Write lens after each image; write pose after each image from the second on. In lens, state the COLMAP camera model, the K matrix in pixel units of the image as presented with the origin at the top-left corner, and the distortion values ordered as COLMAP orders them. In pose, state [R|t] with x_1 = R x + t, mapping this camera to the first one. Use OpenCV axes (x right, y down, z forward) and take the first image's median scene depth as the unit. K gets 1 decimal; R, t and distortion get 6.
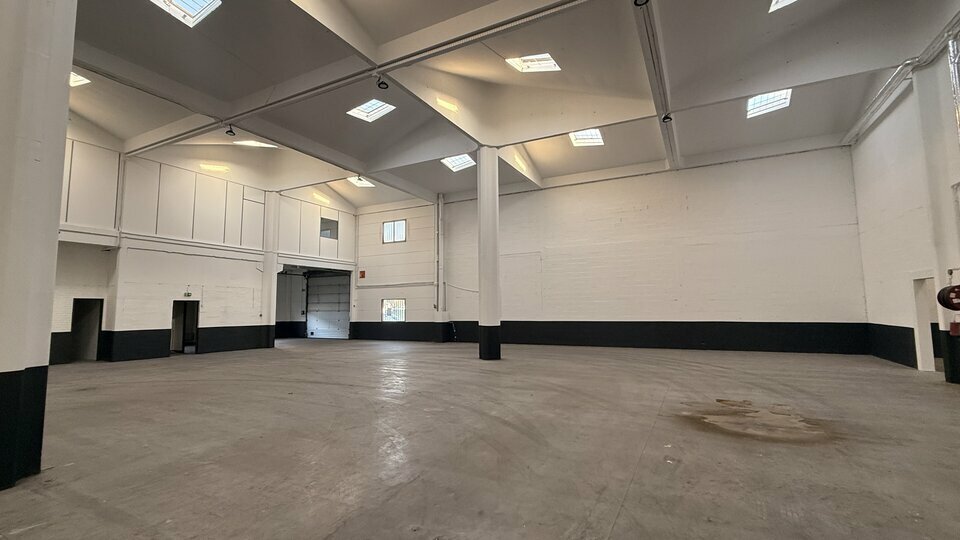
lens RADIAL K [[429.0, 0, 480.0], [0, 429.0, 270.0], [0, 0, 1]] dist [-0.000205, -0.000014]
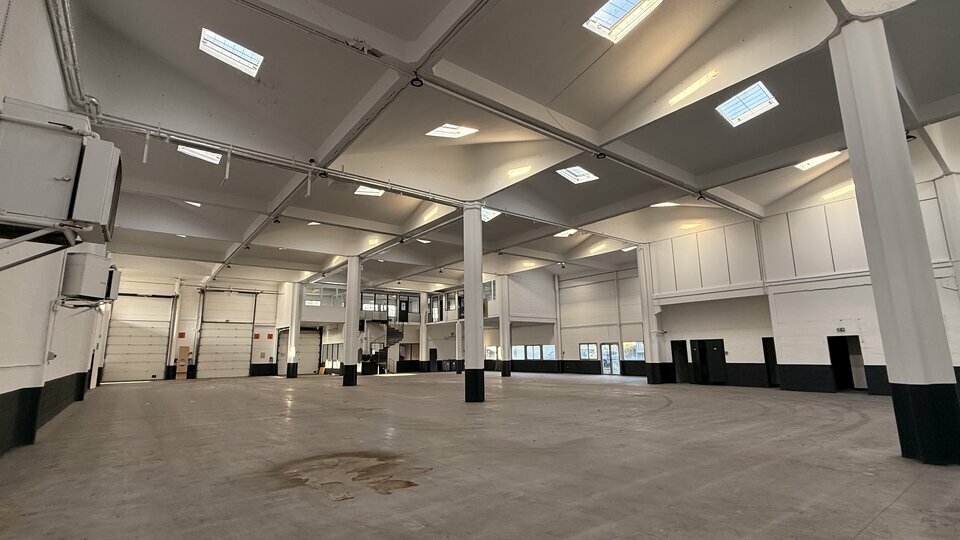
lens RADIAL K [[441.1, 0, 480.0], [0, 441.1, 270.0], [0, 0, 1]] dist [0.000138, -0.000040]
pose [[-0.415282, -0.152804, -0.896767, 0.637593], [0.095946, 0.972936, -0.210214, 0.064353], [0.904619, -0.173339, -0.389382, 0.758646]]
